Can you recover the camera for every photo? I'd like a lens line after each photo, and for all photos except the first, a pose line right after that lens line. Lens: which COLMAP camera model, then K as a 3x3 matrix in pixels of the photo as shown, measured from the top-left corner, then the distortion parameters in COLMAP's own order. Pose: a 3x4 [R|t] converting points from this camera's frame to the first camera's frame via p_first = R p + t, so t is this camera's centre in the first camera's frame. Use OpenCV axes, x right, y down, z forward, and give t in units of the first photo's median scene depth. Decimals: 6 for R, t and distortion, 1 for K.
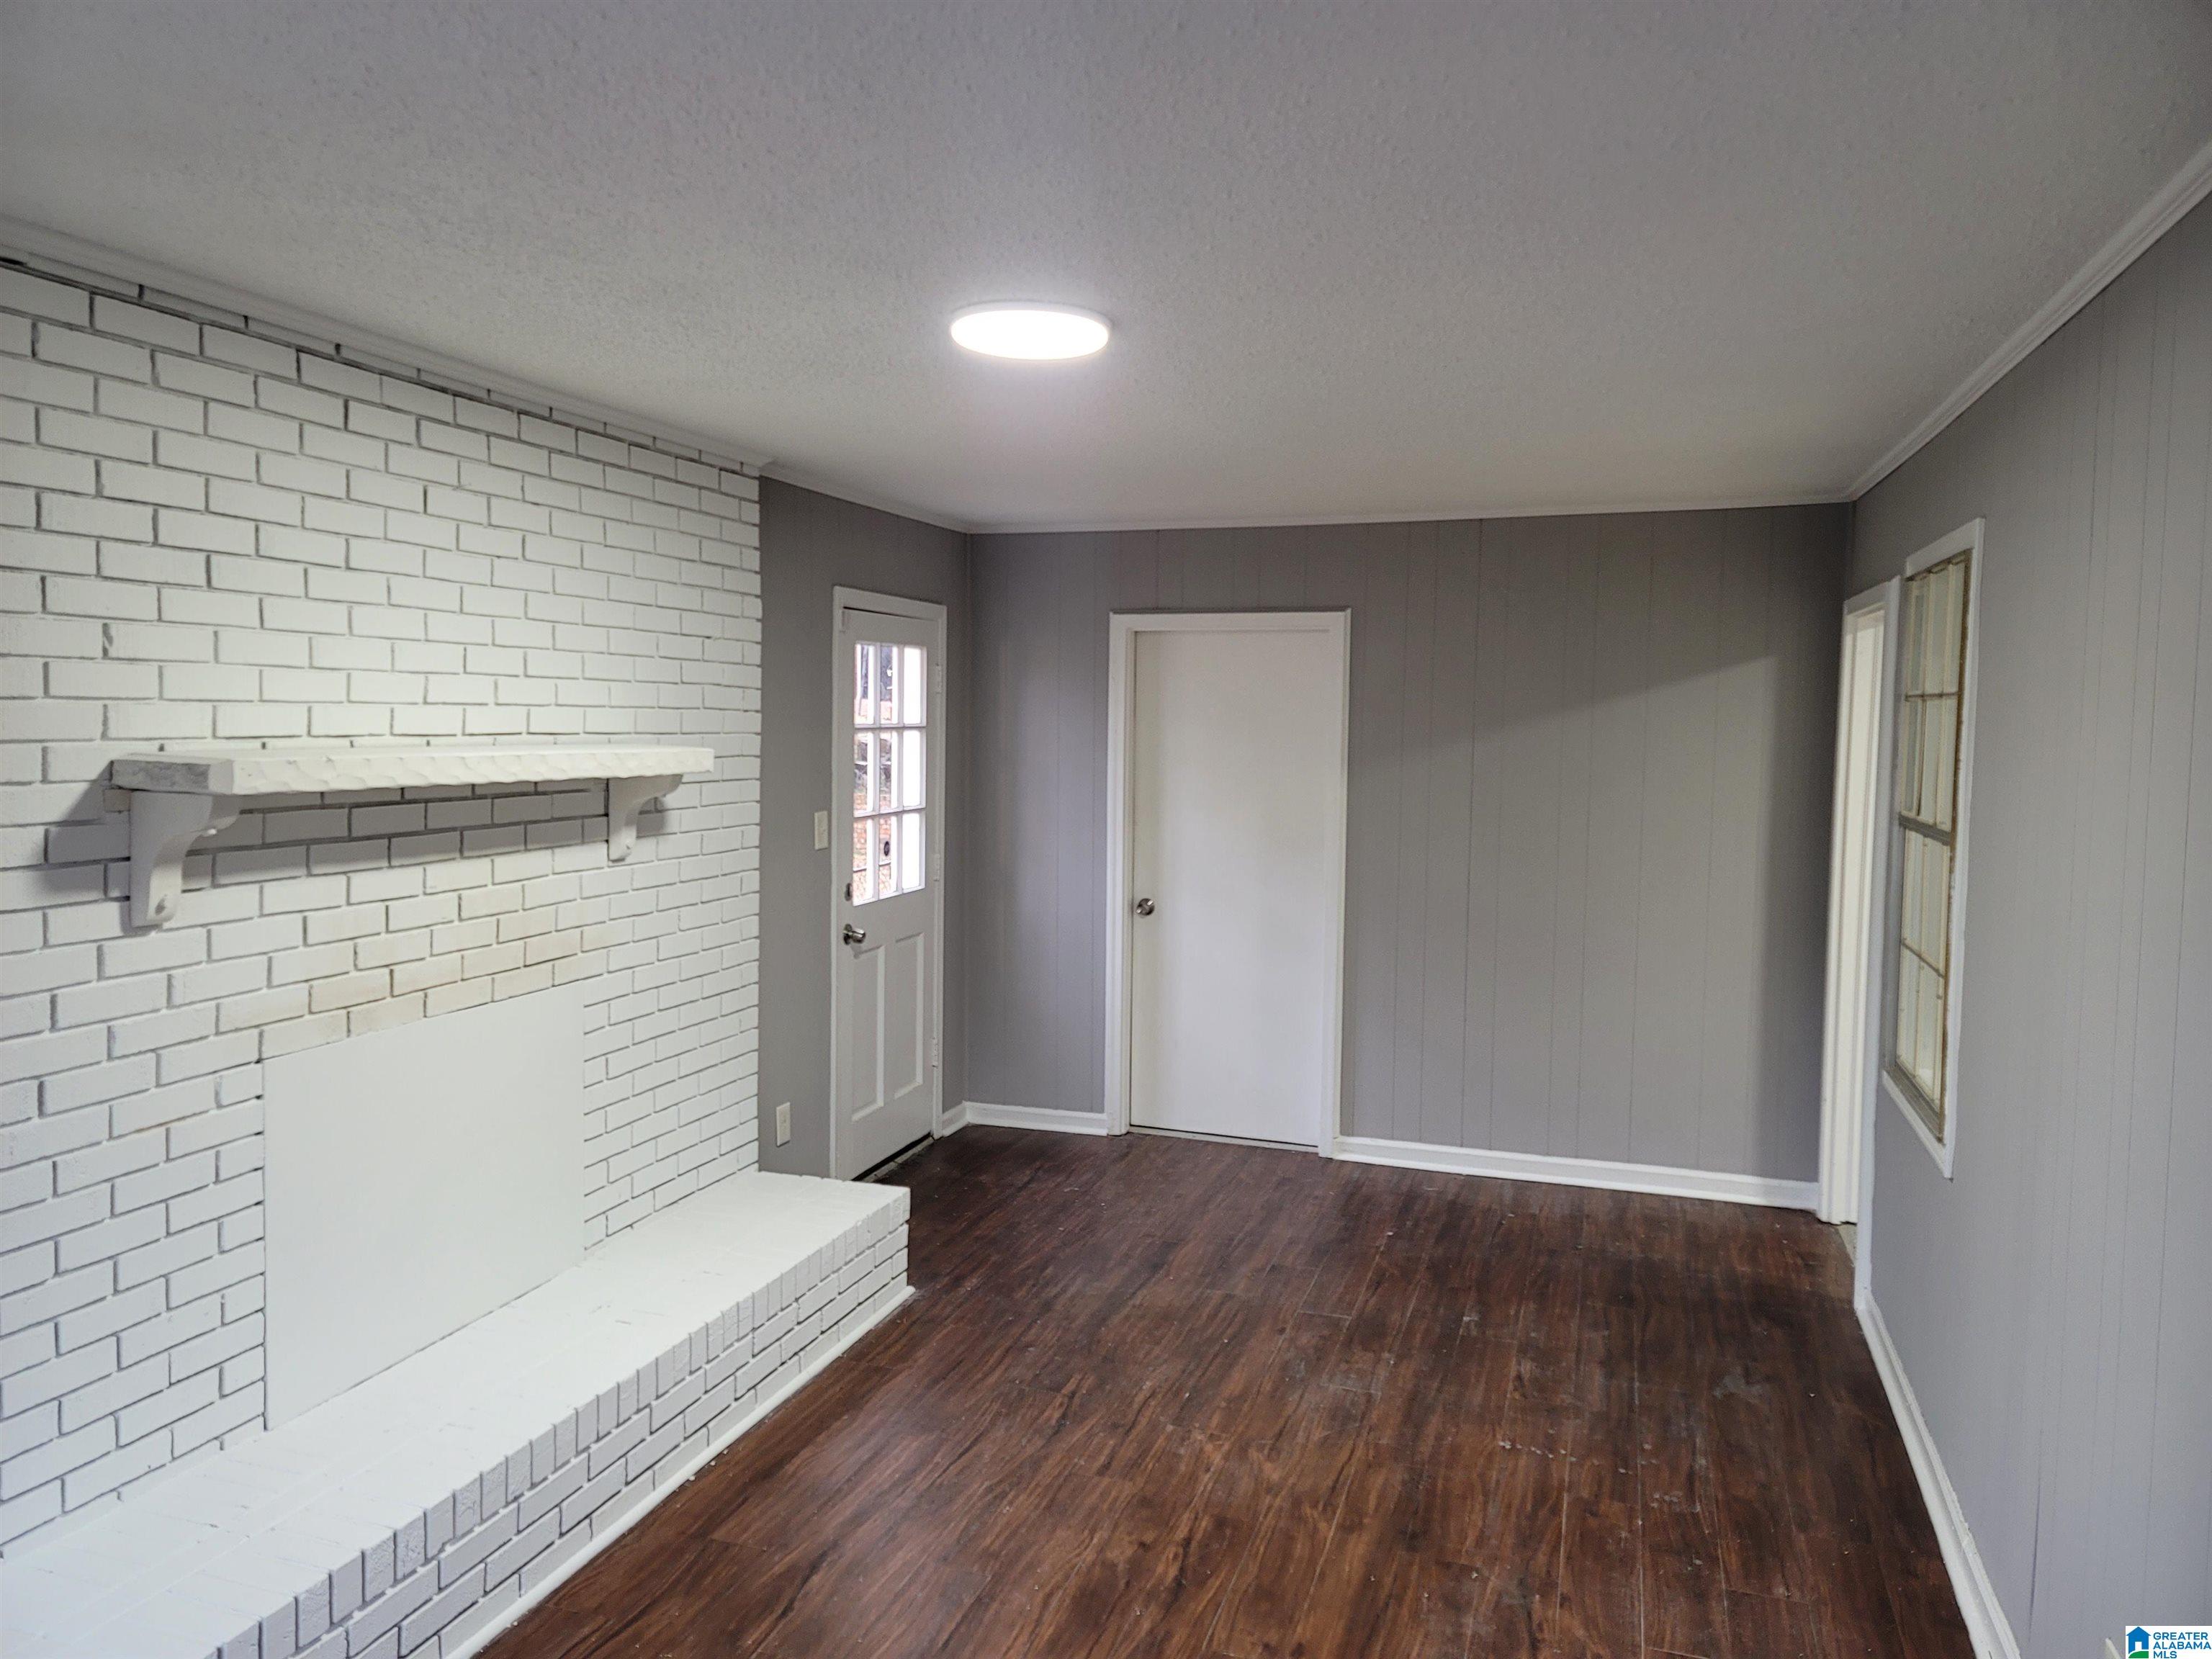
lens RADIAL K [[1606.0, 0, 1071.5], [0, 1606.0, 821.8], [0, 0, 1]] dist [0.056616, -0.034213]
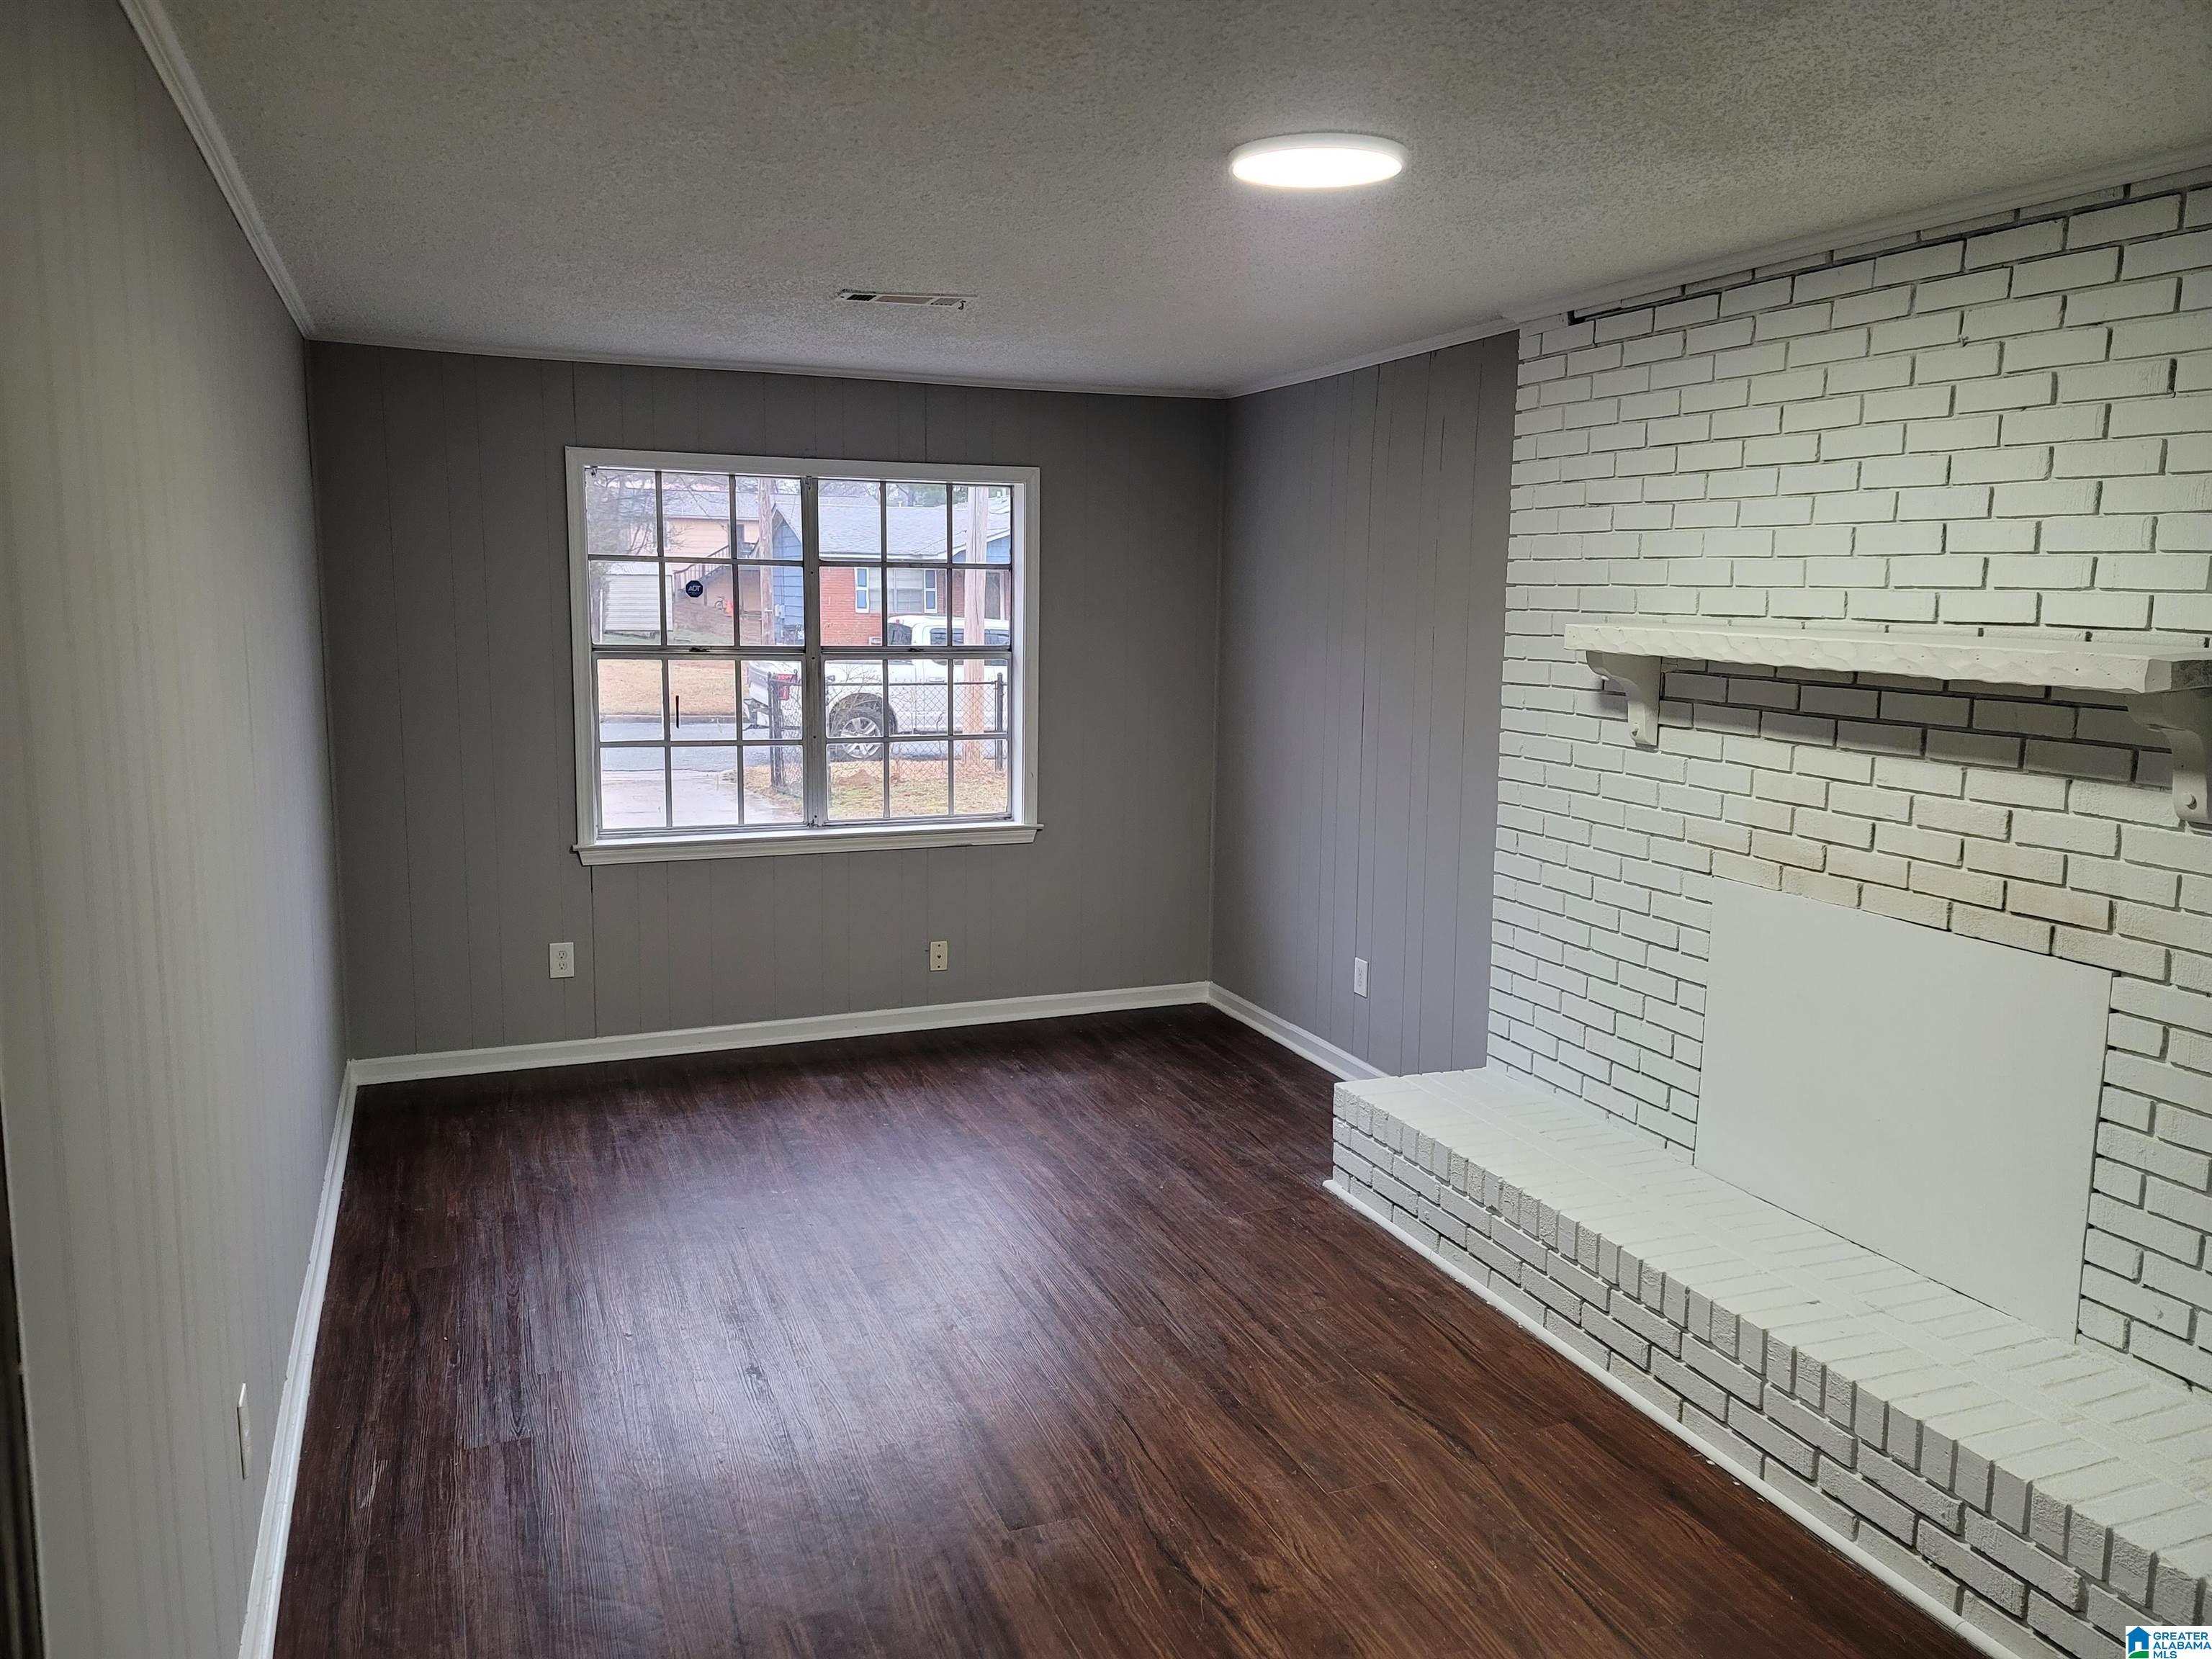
lens RADIAL K [[1606.0, 0, 1071.5], [0, 1606.0, 821.8], [0, 0, 1]] dist [0.056616, -0.034213]
pose [[-0.767146, 0.076020, -0.636953, 0.622349], [-0.064180, 0.978875, 0.194127, -0.096551], [0.638254, 0.189803, -0.746060, 1.487819]]
